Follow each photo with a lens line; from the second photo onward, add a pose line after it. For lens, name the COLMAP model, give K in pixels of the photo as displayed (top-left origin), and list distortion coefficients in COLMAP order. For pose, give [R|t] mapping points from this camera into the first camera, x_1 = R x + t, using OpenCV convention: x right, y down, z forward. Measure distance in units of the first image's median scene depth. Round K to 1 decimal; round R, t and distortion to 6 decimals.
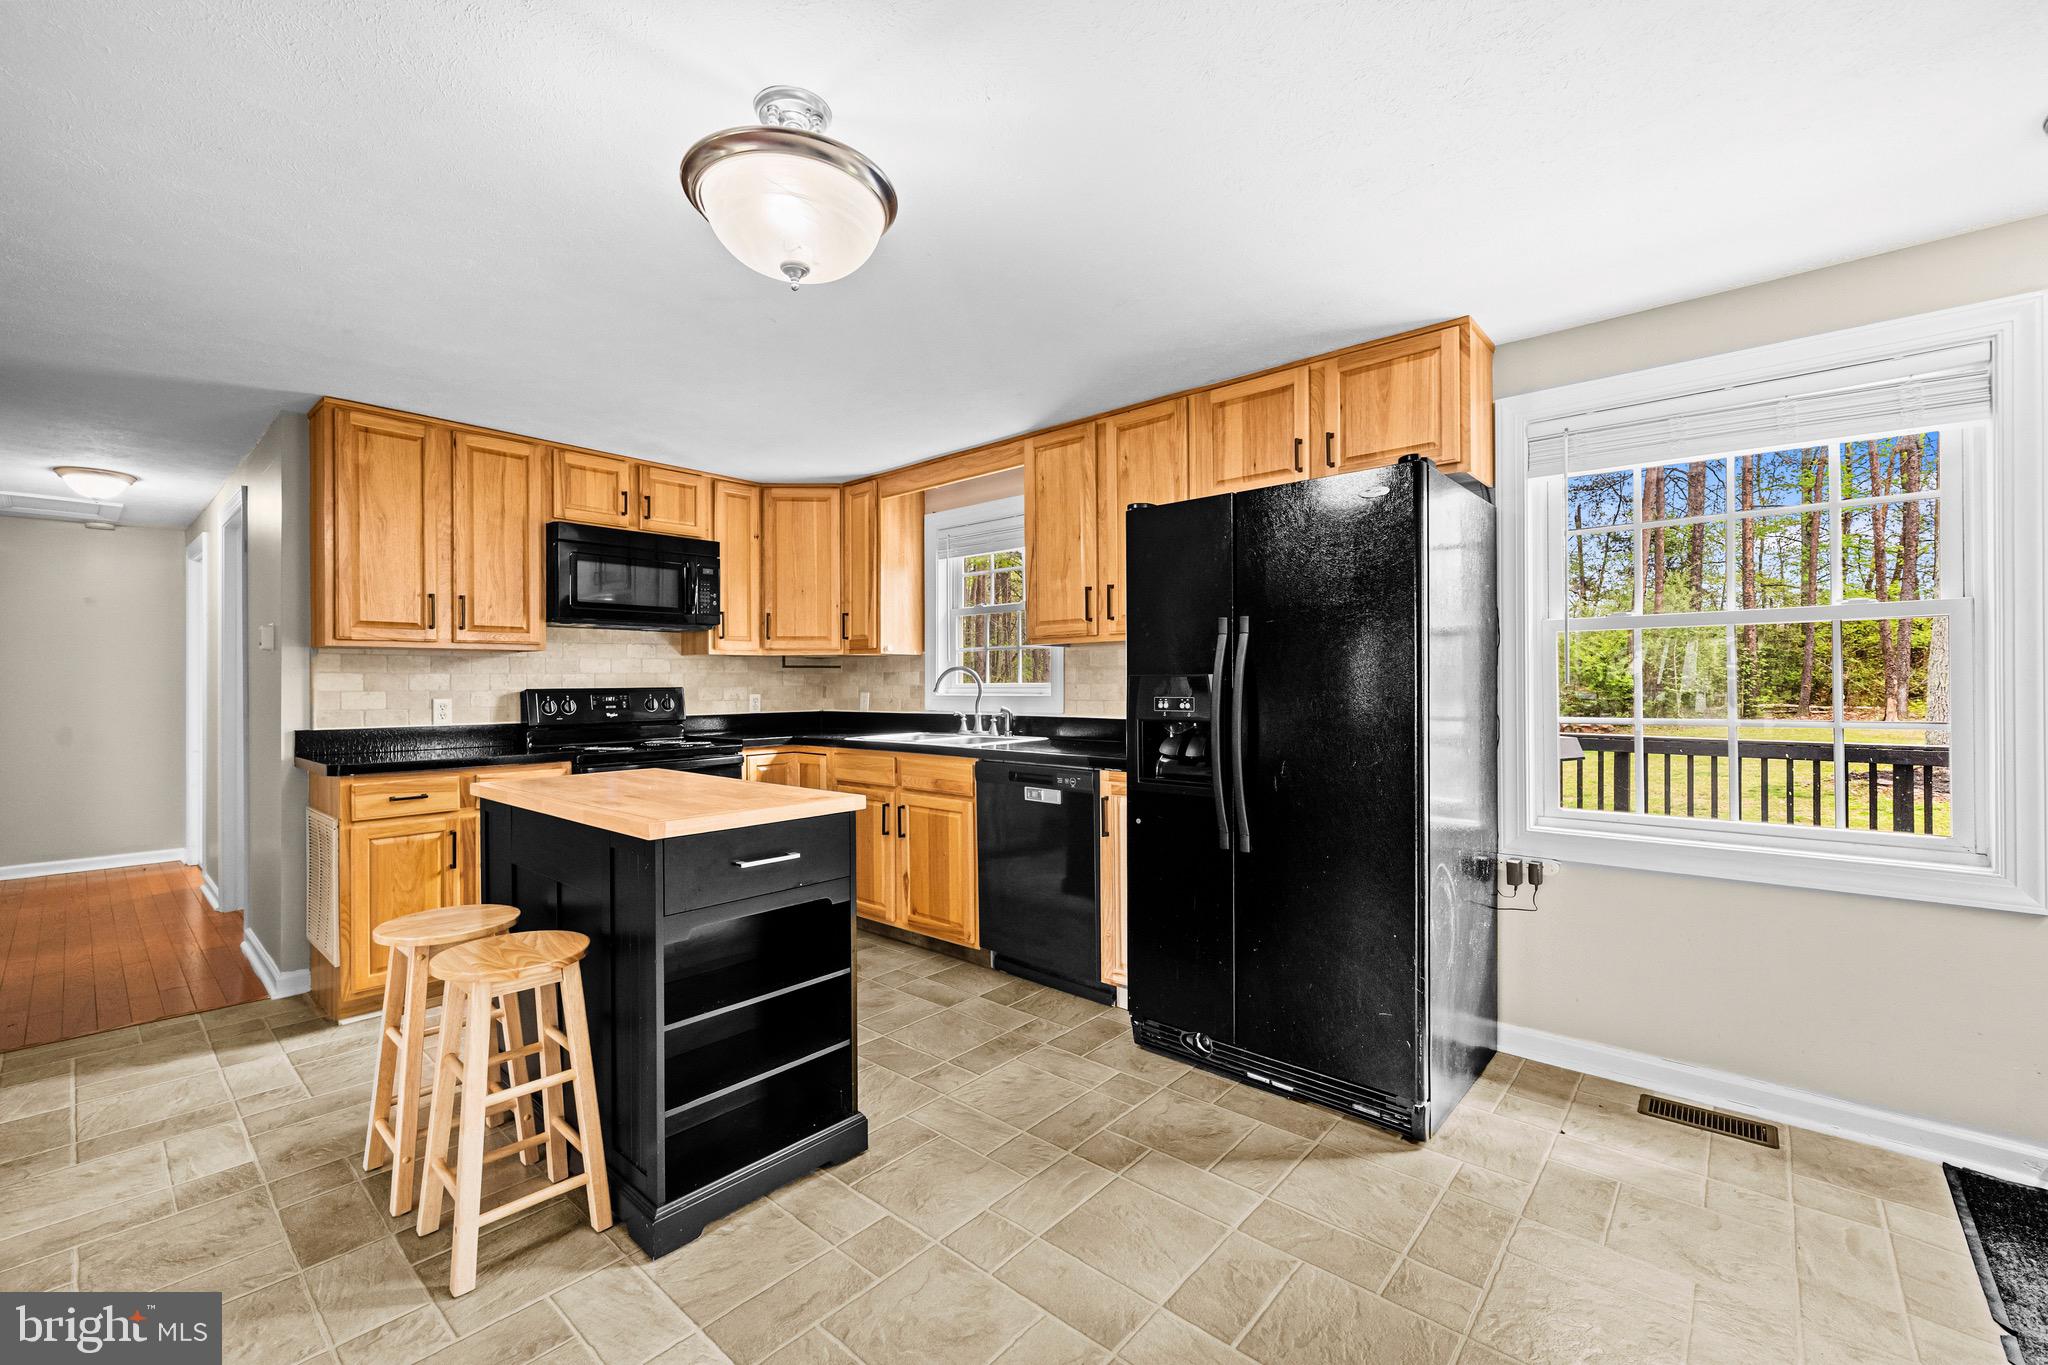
lens RADIAL K [[844.6, 0, 1018.8], [0, 844.6, 684.4], [0, 0, 1]] dist [0.000710, -0.000026]
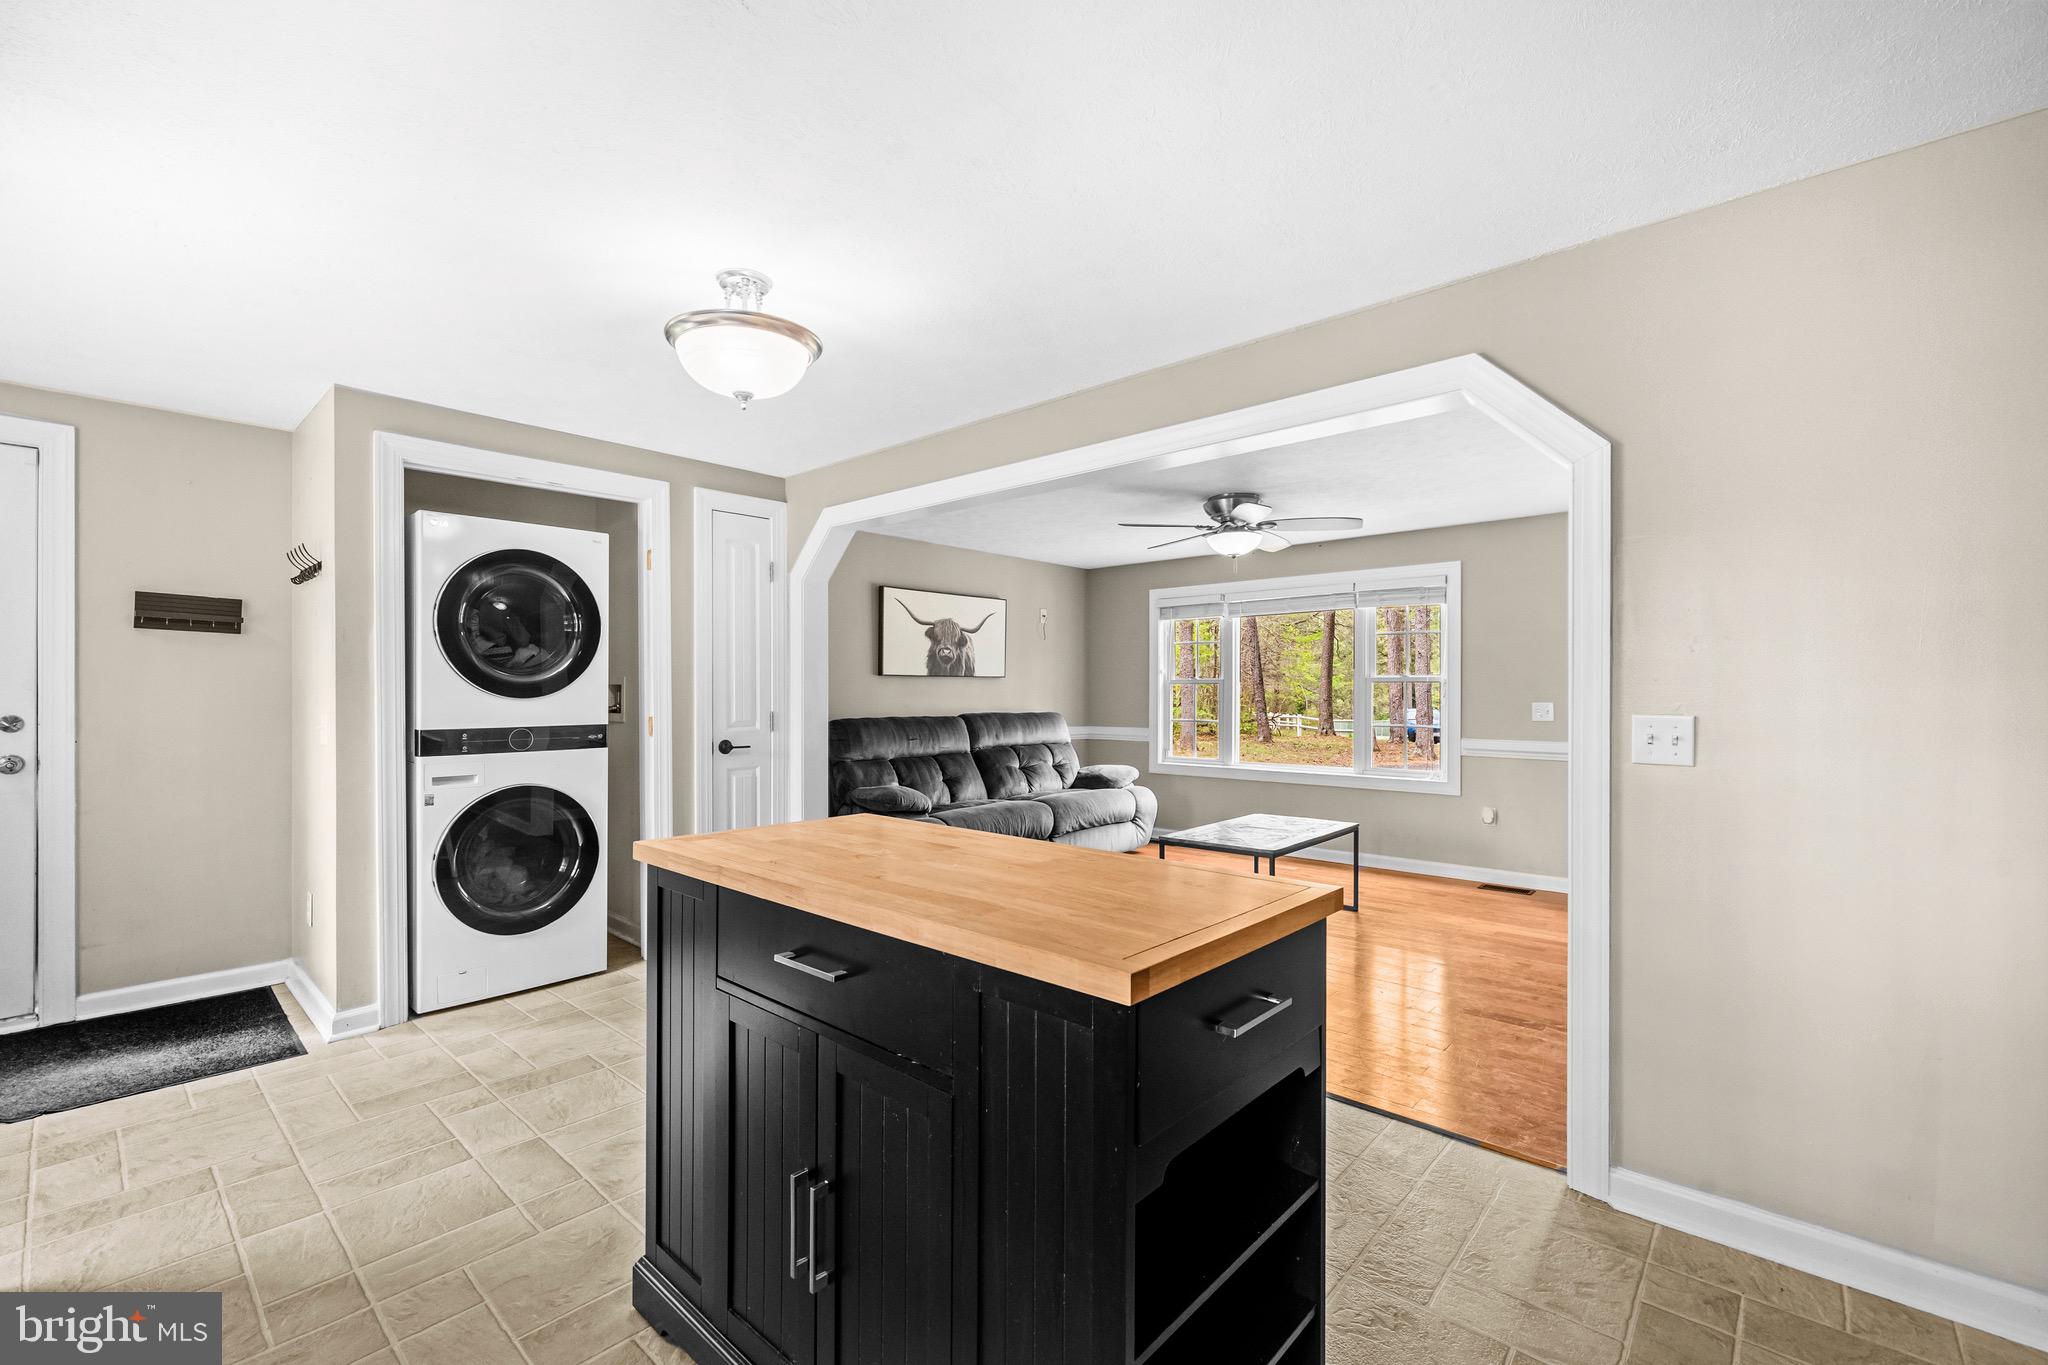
lens RADIAL K [[869.6, 0, 1016.0], [0, 869.6, 695.2], [0, 0, 1]] dist [-0.000736, -0.000030]
pose [[-0.999816, 0.003388, 0.018891, -0.336257], [0.003429, 0.999992, 0.002118, -0.000476], [-0.018884, 0.002183, -0.999819, 1.103795]]
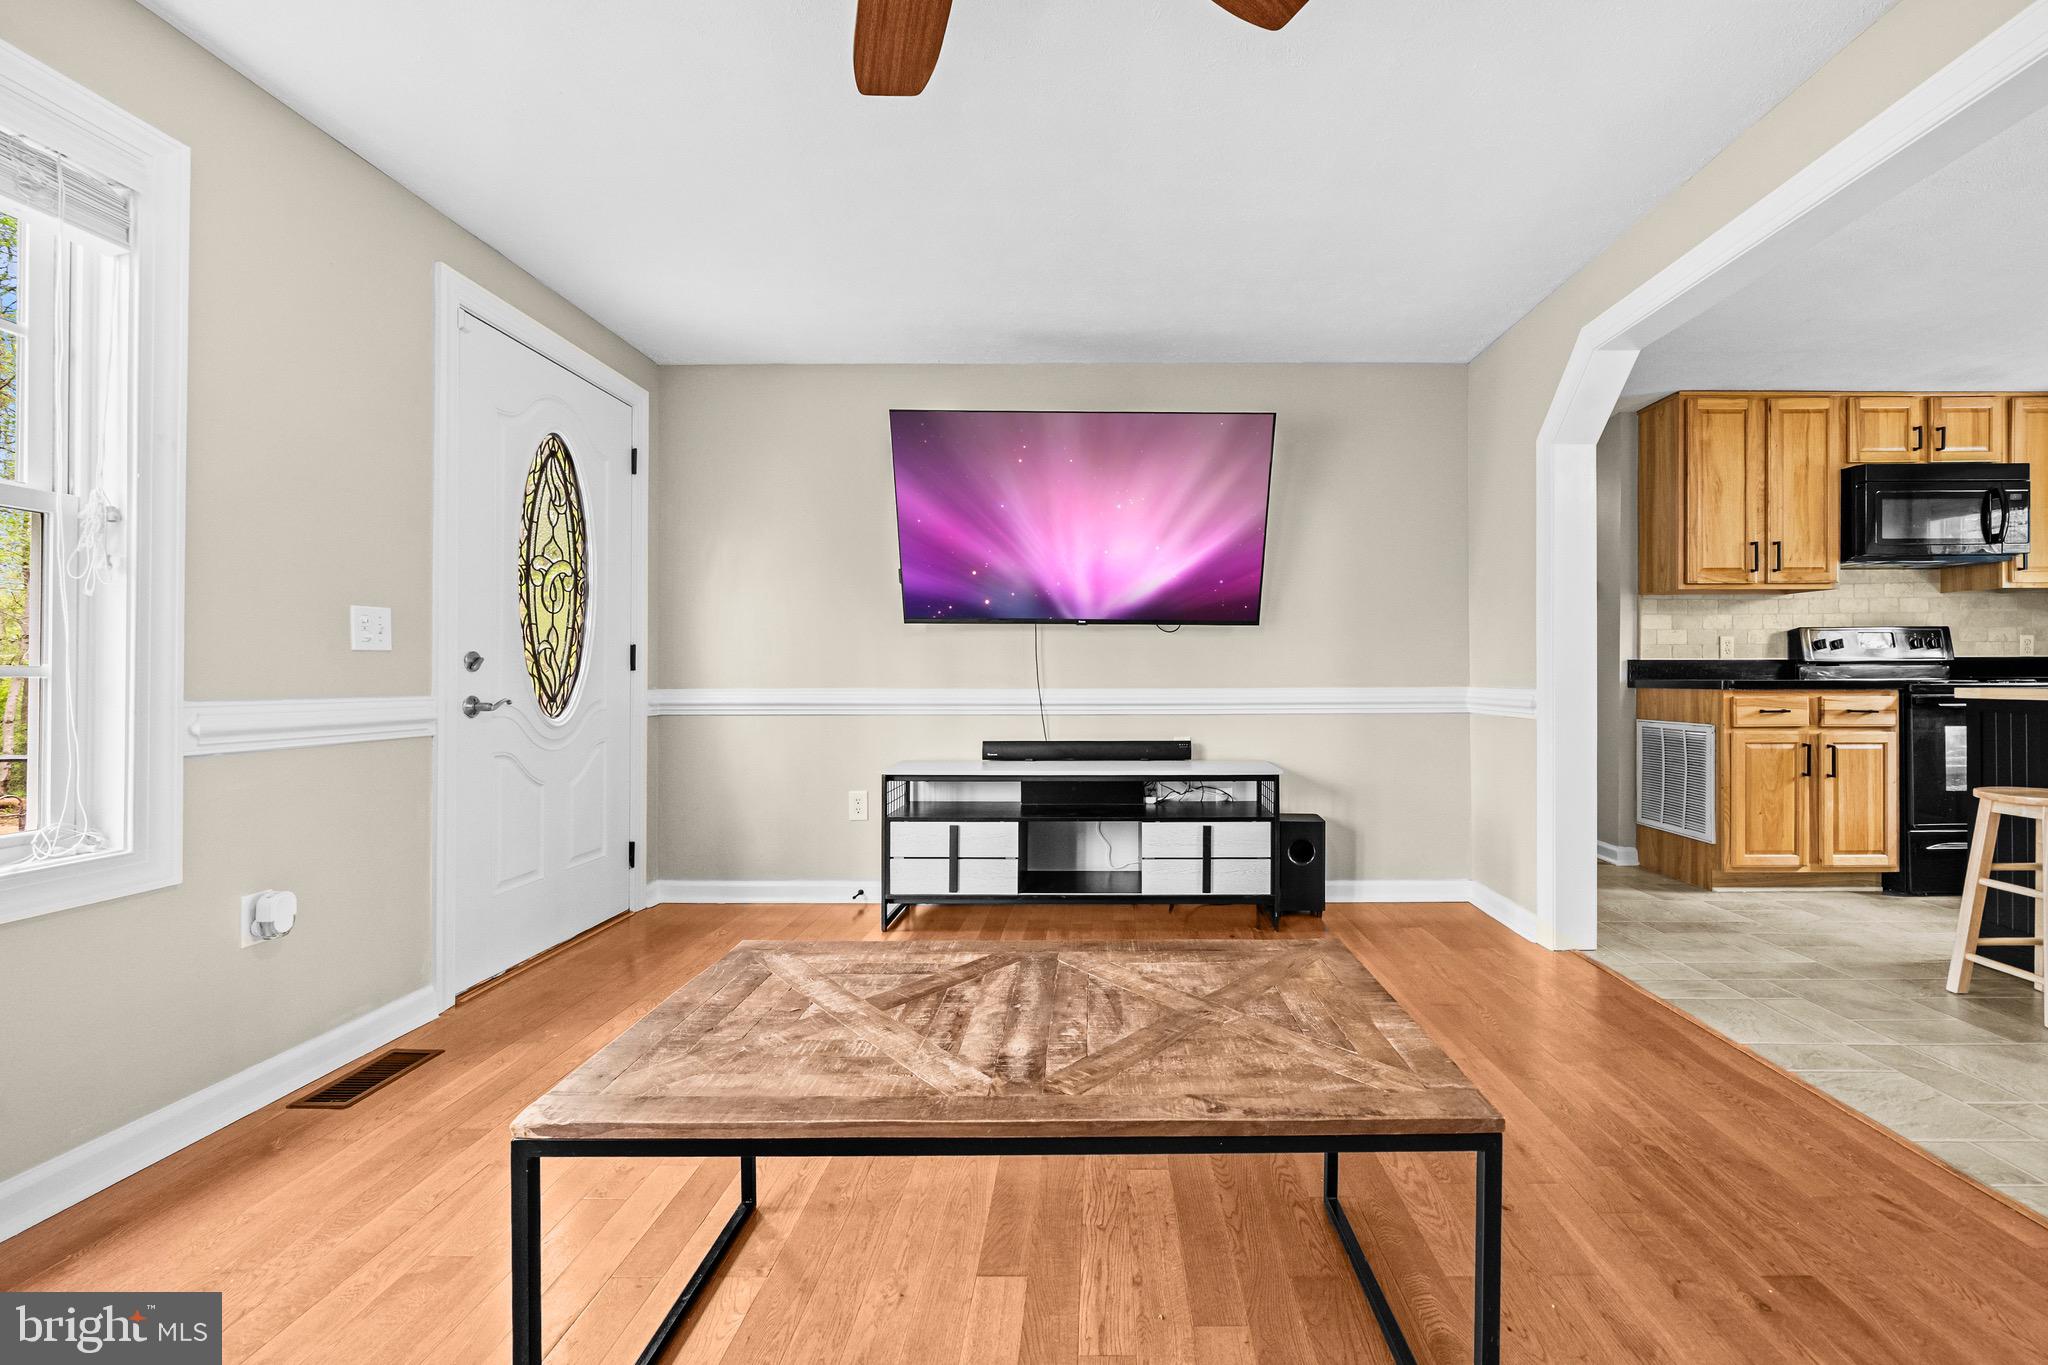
lens RADIAL K [[936.2, 0, 1026.5], [0, 936.2, 673.6], [0, 0, 1]] dist [-0.001198, -0.000070]
pose [[0.668894, 0.000643, -0.743357, -0.392945], [-0.000286, 1.000000, 0.000608, 0.070568], [0.743358, -0.000194, 0.668894, -0.584615]]
